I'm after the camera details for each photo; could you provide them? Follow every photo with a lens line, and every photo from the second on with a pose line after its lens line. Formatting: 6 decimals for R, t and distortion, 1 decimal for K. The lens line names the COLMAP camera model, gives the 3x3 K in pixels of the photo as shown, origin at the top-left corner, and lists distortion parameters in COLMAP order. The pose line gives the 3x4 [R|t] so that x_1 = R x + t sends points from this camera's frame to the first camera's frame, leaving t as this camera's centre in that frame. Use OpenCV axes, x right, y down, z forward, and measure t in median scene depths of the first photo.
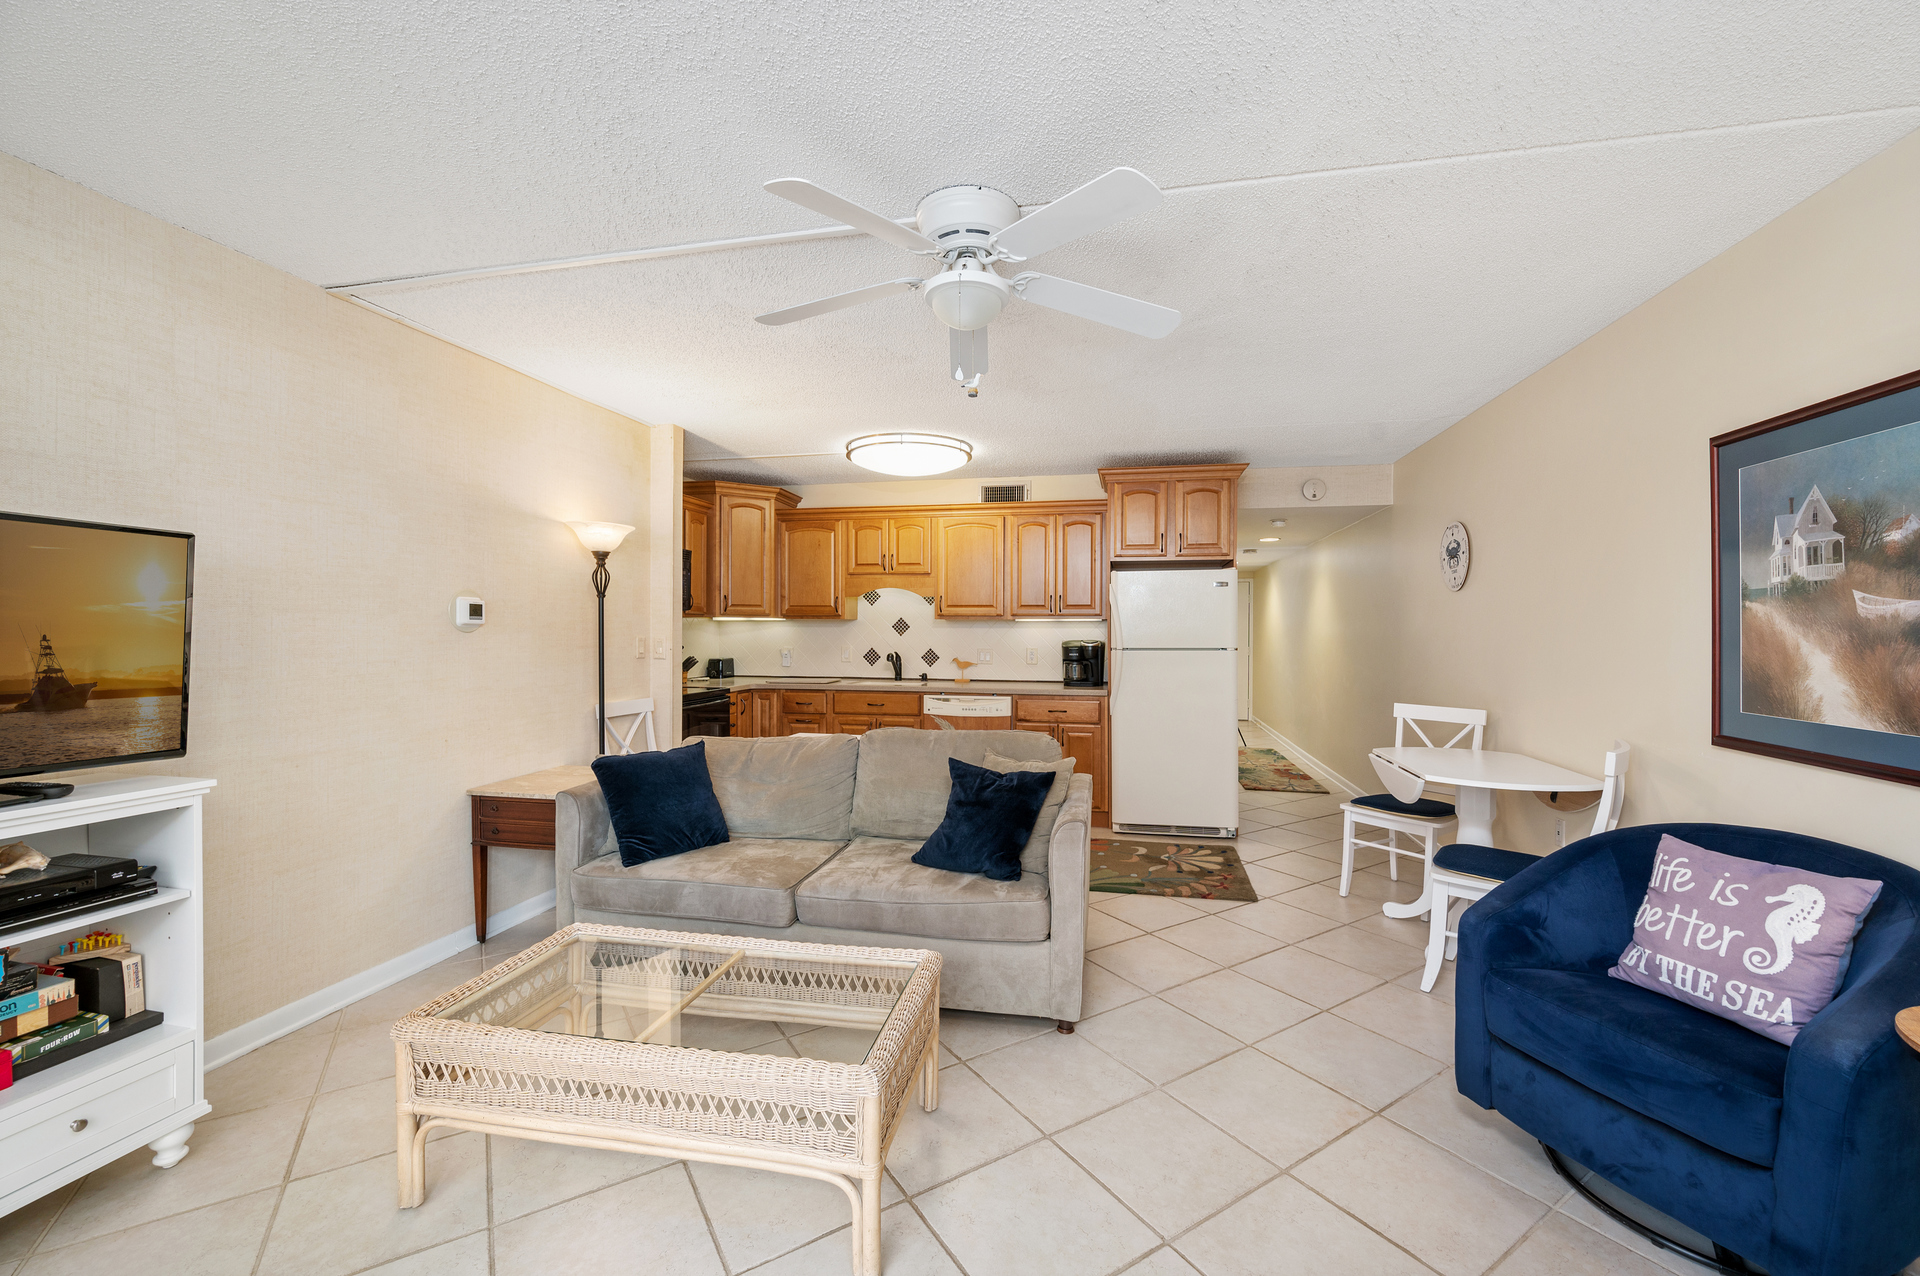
lens RADIAL K [[765.6, 0, 960.0], [0, 765.6, 638.0], [0, 0, 1]] dist [-0.002487, -0.000164]
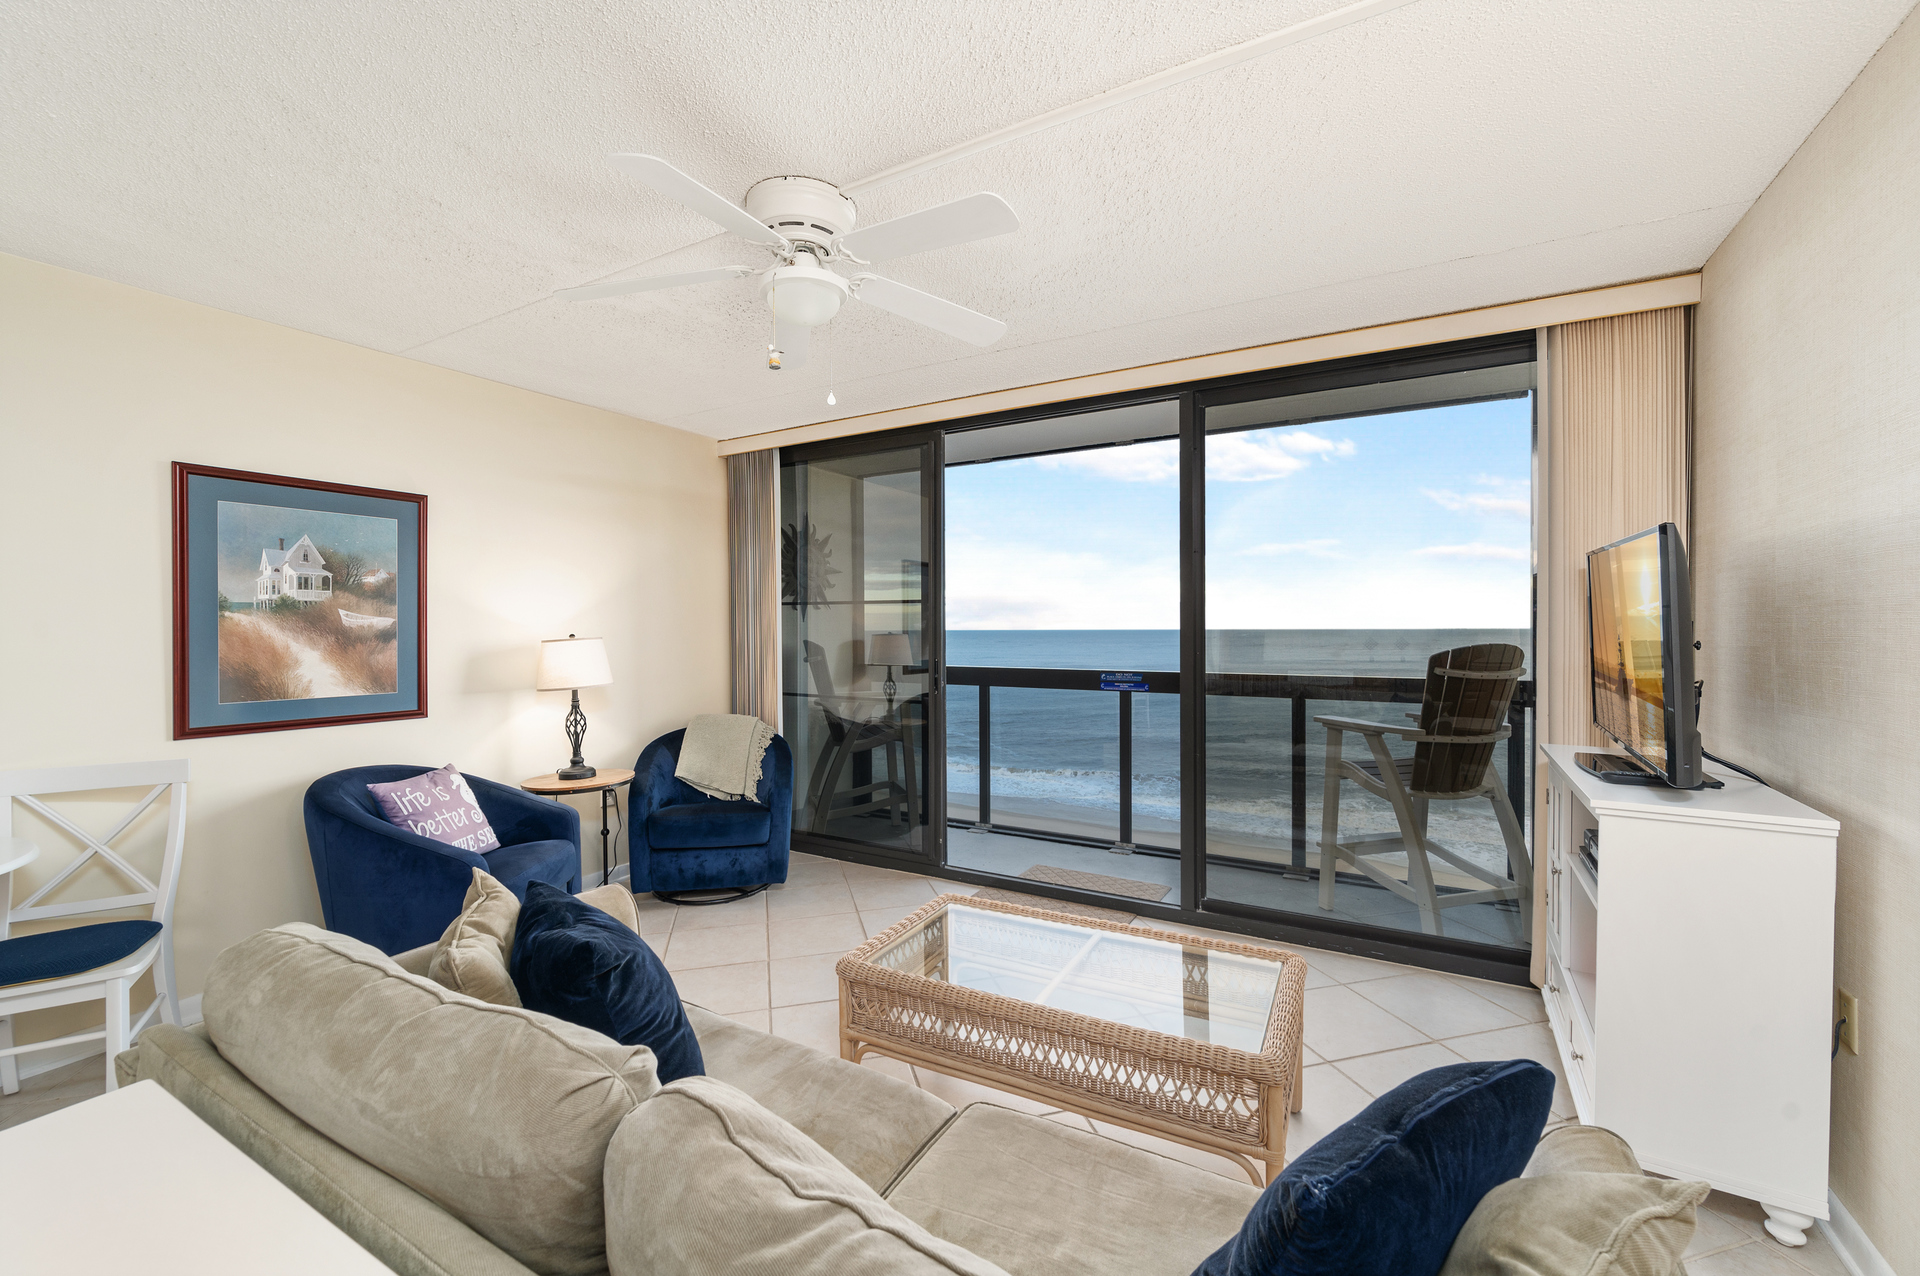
lens RADIAL K [[779.5, 0, 963.9], [0, 779.5, 631.3], [0, 0, 1]] dist [-0.002856, -0.000273]
pose [[-0.953724, 0.001109, 0.300681, -0.334885], [0.006336, 0.999845, 0.016410, -0.021503], [-0.300616, 0.017555, -0.953584, 1.314914]]
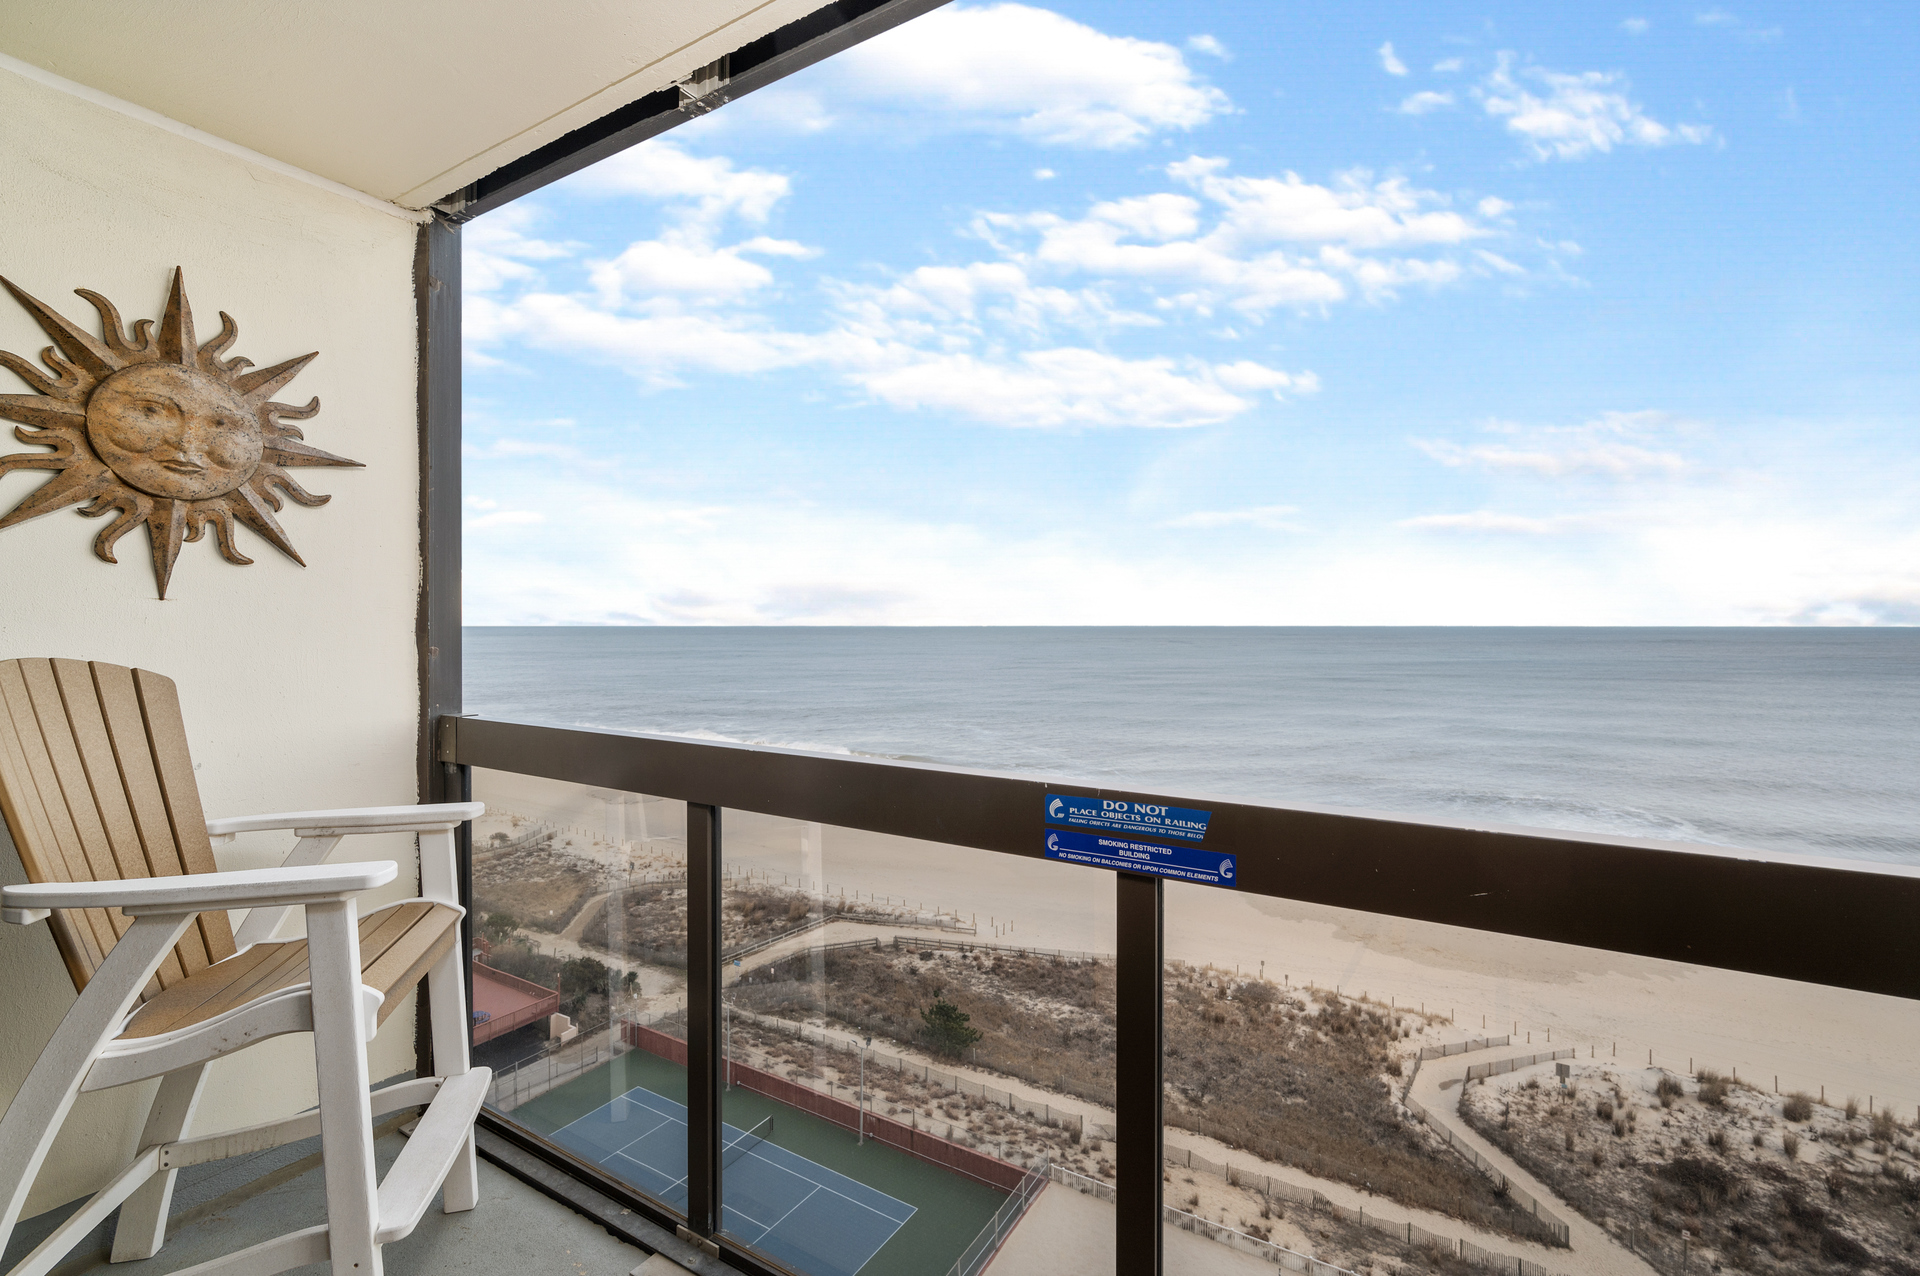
lens RADIAL K [[836.4, 0, 959.9], [0, 836.4, 626.8], [0, 0, 1]] dist [0.001318, 0.000409]
pose [[-0.942490, -0.000972, 0.334233, -0.227113], [0.004396, 0.999873, 0.015304, -0.004302], [-0.334205, 0.015893, -0.942366, 0.138904]]
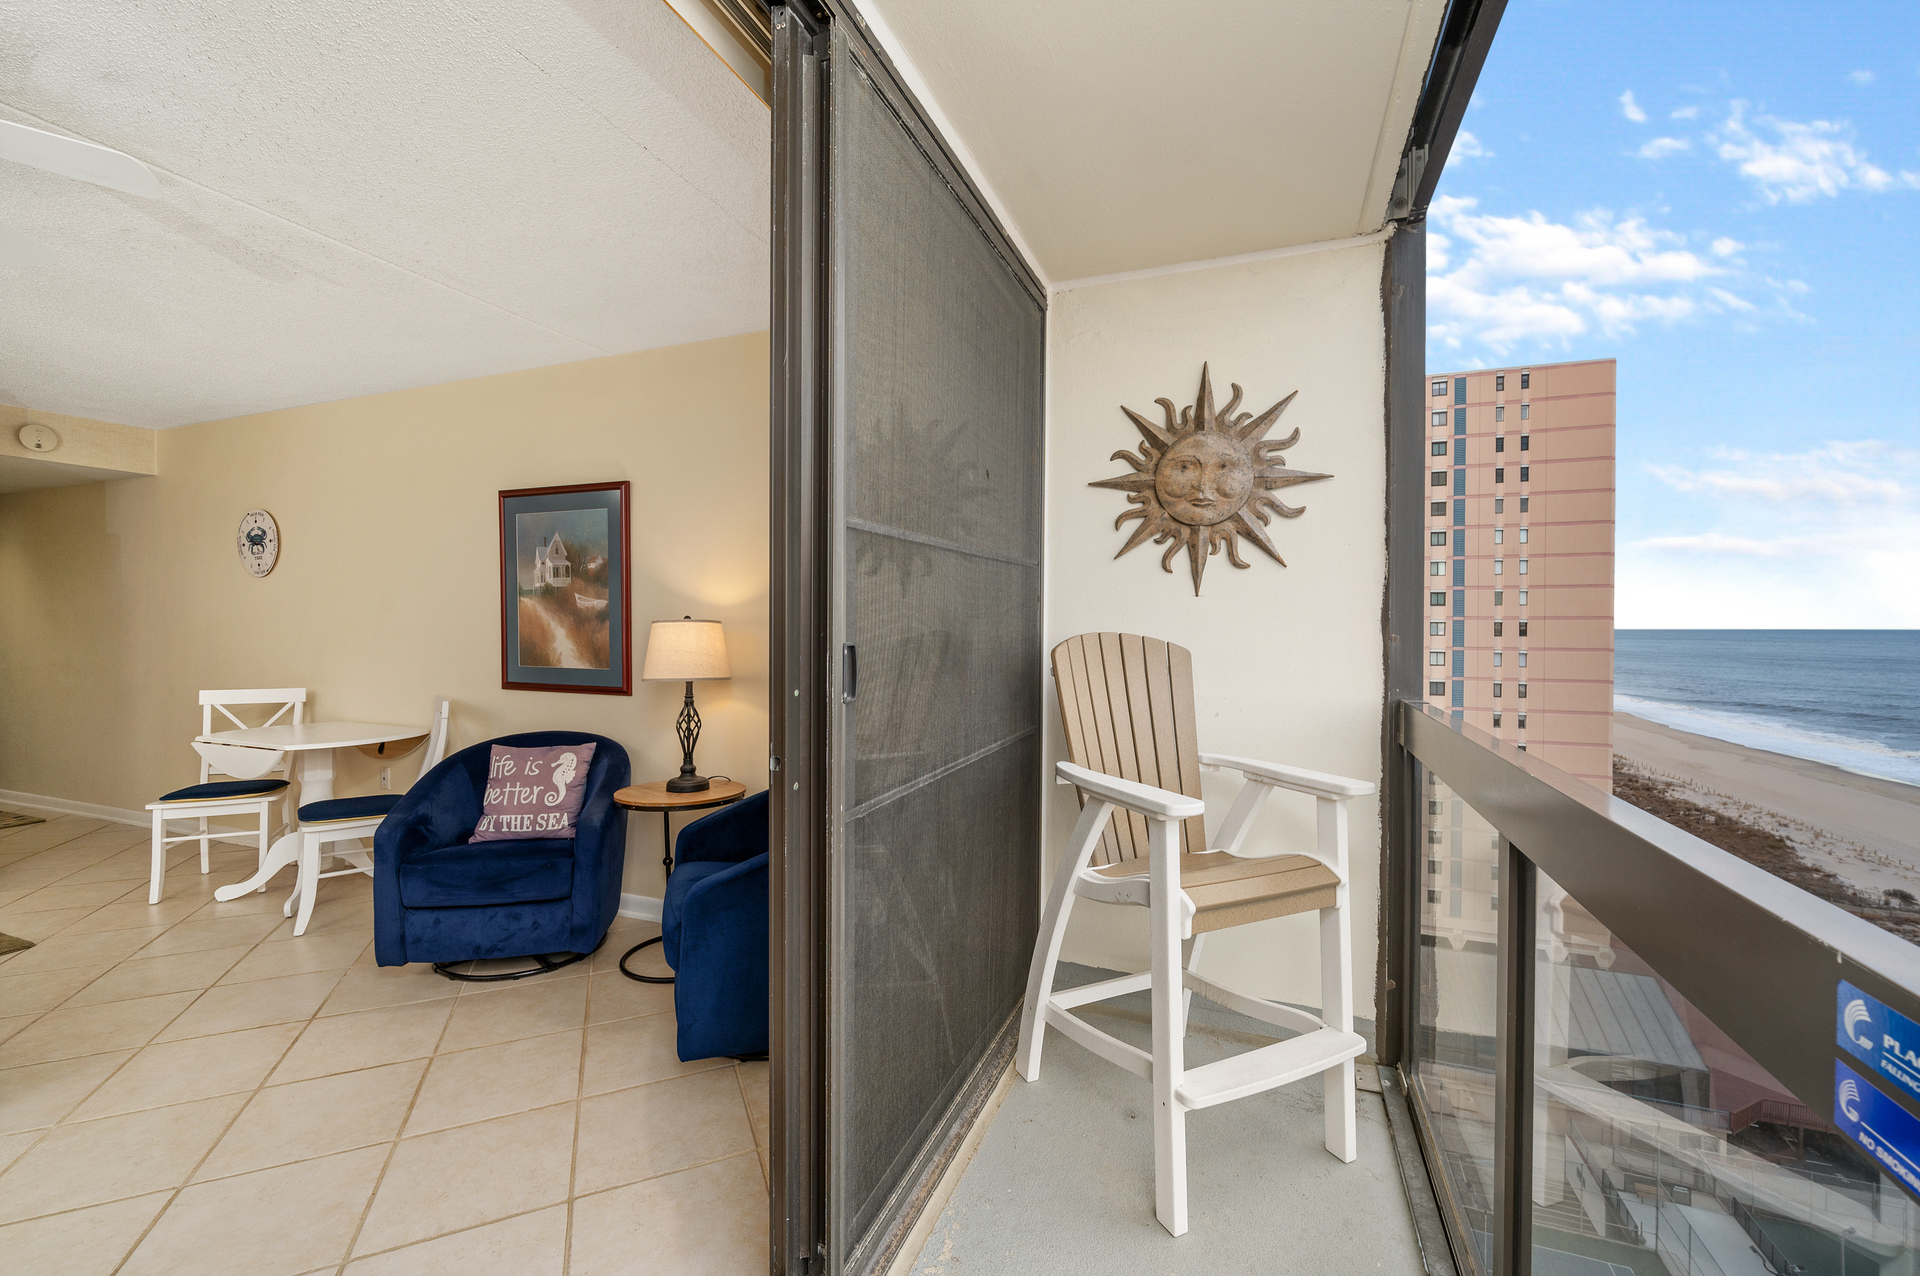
lens RADIAL K [[779.5, 0, 963.9], [0, 779.5, 631.3], [0, 0, 1]] dist [-0.002856, -0.000273]
pose [[0.153108, -0.013100, 0.988123, -0.329722], [0.007497, 0.999899, 0.012094, 0.008304], [-0.988181, 0.005556, 0.153190, -0.129295]]
